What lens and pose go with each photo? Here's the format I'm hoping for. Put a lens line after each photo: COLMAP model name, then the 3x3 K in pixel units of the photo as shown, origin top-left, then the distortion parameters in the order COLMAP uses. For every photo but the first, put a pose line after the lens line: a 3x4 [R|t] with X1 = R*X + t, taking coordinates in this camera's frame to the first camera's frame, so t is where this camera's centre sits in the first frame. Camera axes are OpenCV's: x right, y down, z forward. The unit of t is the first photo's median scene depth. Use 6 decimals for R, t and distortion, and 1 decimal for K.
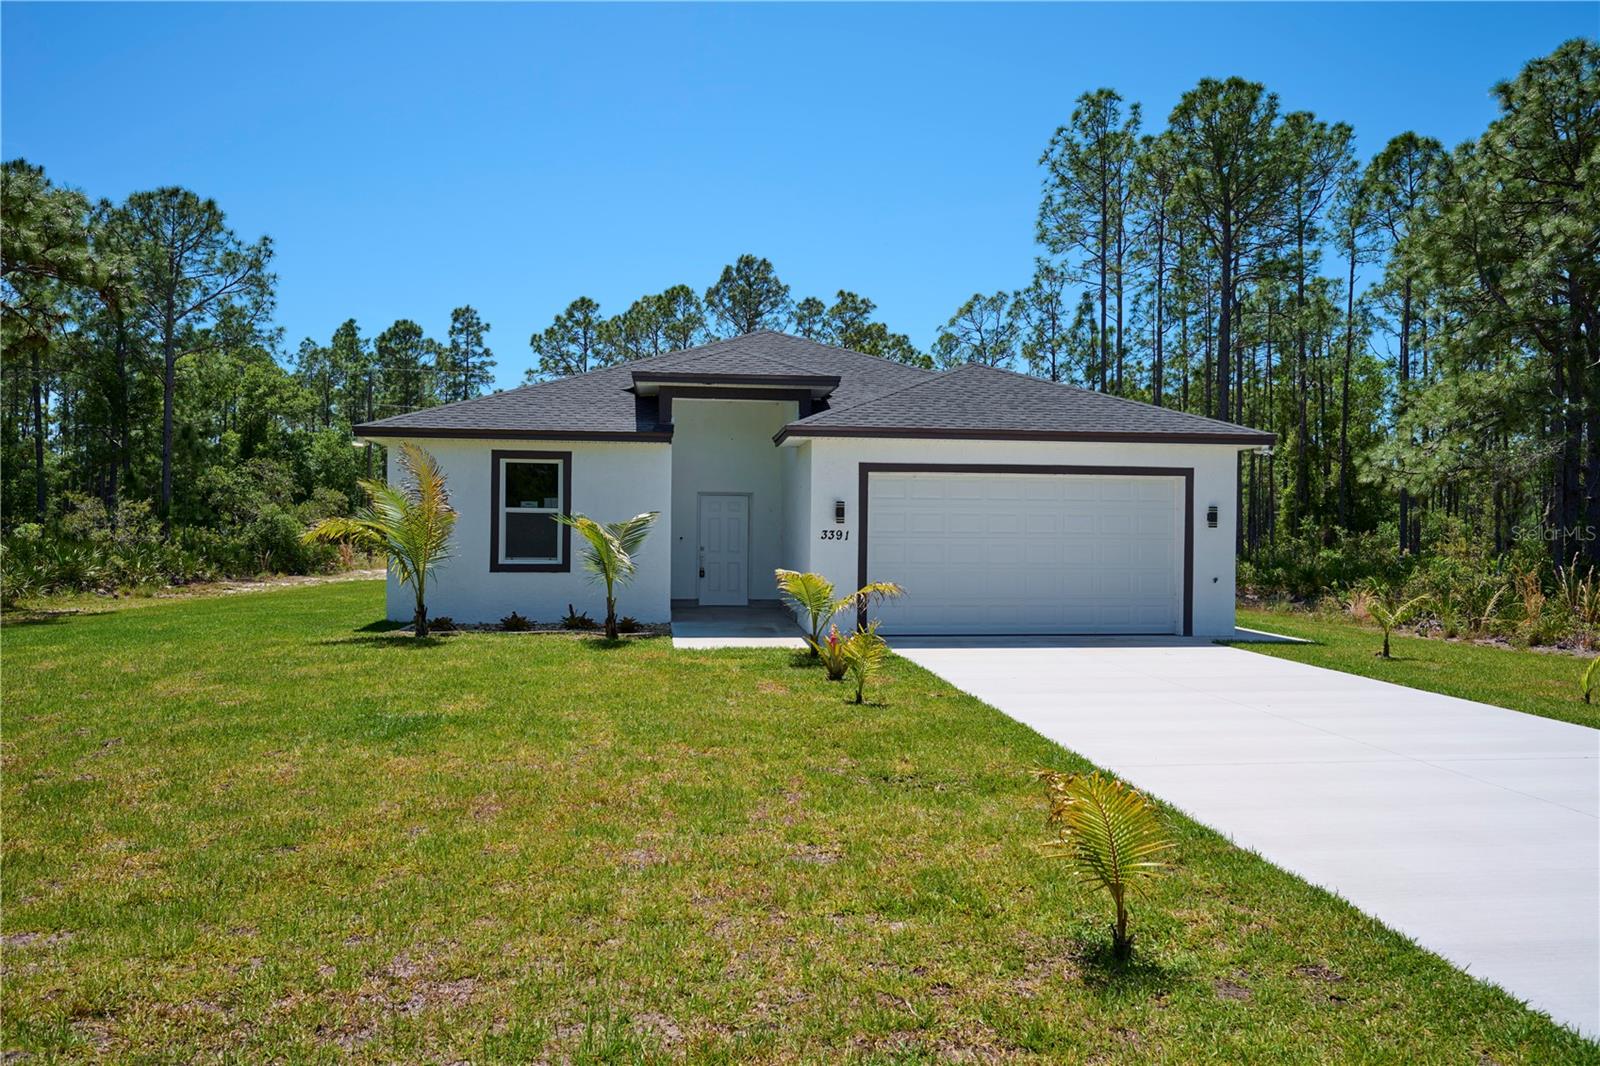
lens RADIAL K [[1136.2, 0, 800.0], [0, 1136.2, 533.0], [0, 0, 1]] dist [0.011555, 0.003598]
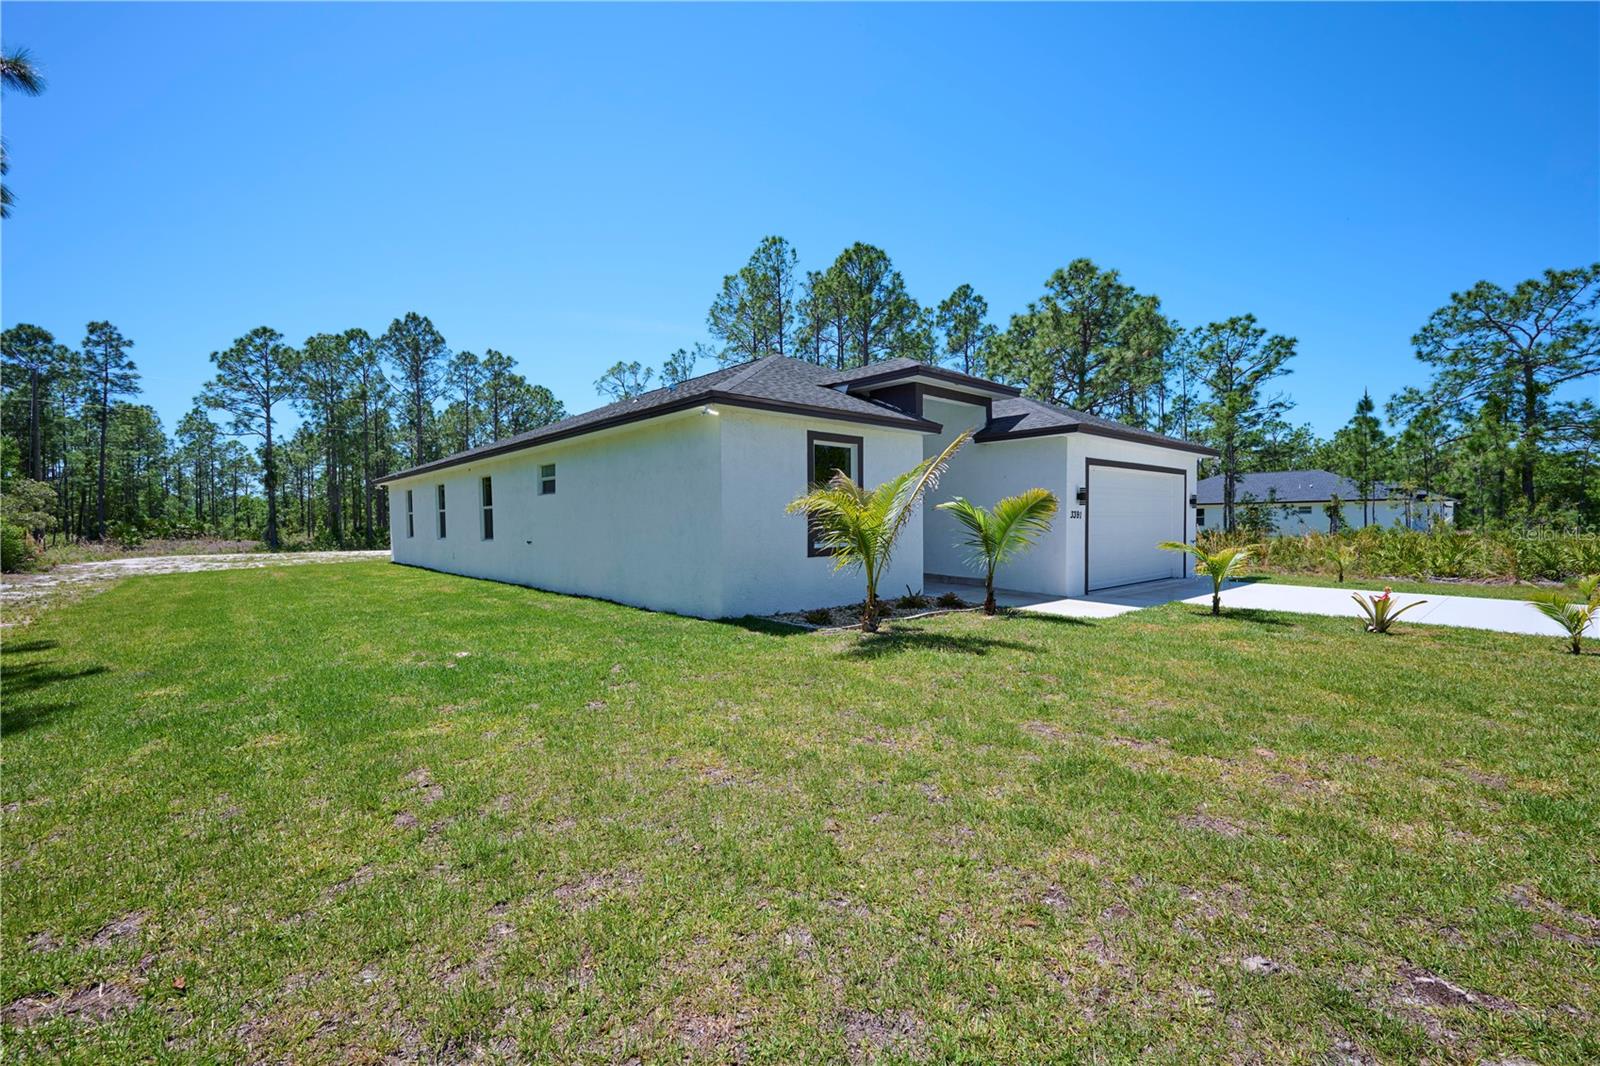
lens RADIAL K [[652.8, 0, 800.0], [0, 652.8, 533.0], [0, 0, 1]] dist [0.001708, 0.000176]
pose [[0.826490, -0.032125, 0.562034, -0.264044], [0.018299, 0.999376, 0.030214, -0.001502], [-0.562654, -0.014687, 0.826562, 0.244529]]
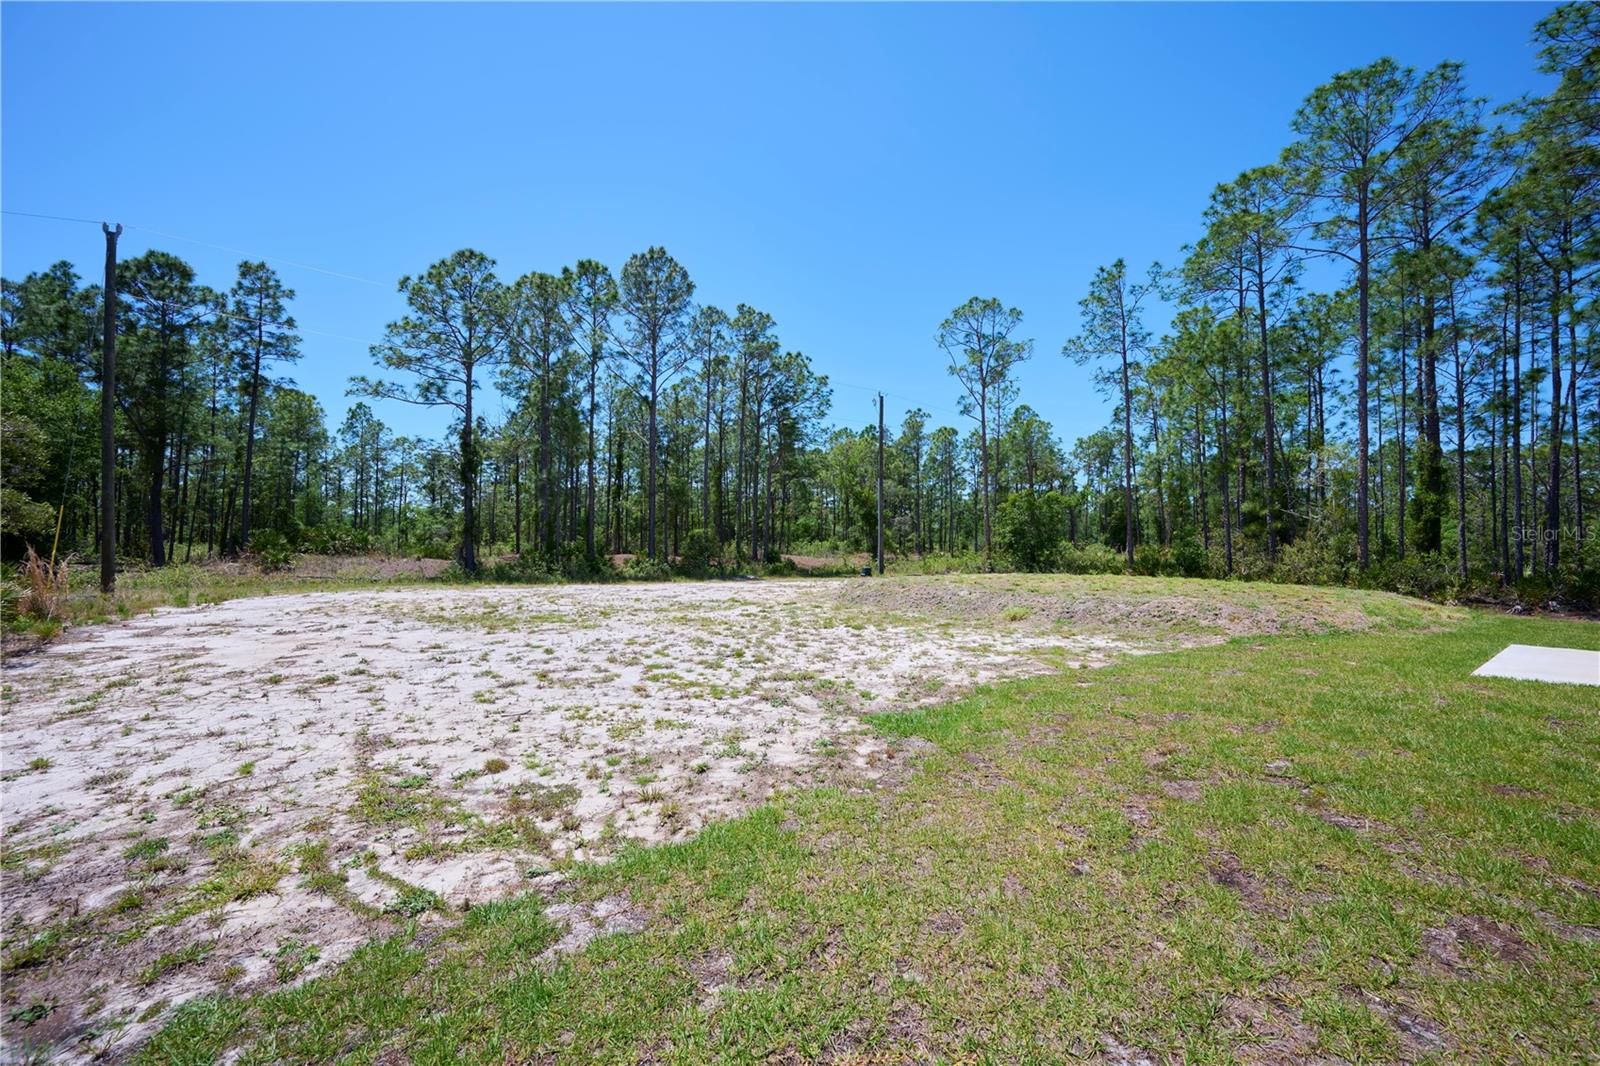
lens RADIAL K [[641.1, 0, 875.7], [0, 641.1, 529.5], [0, 0, 1]] dist [0.000130, -0.008716]
pose [[0.856099, -0.008340, 0.516745, -0.403582], [0.012207, 0.999917, -0.004085, 0.006021], [-0.516668, 0.009805, 0.856130, 1.011241]]
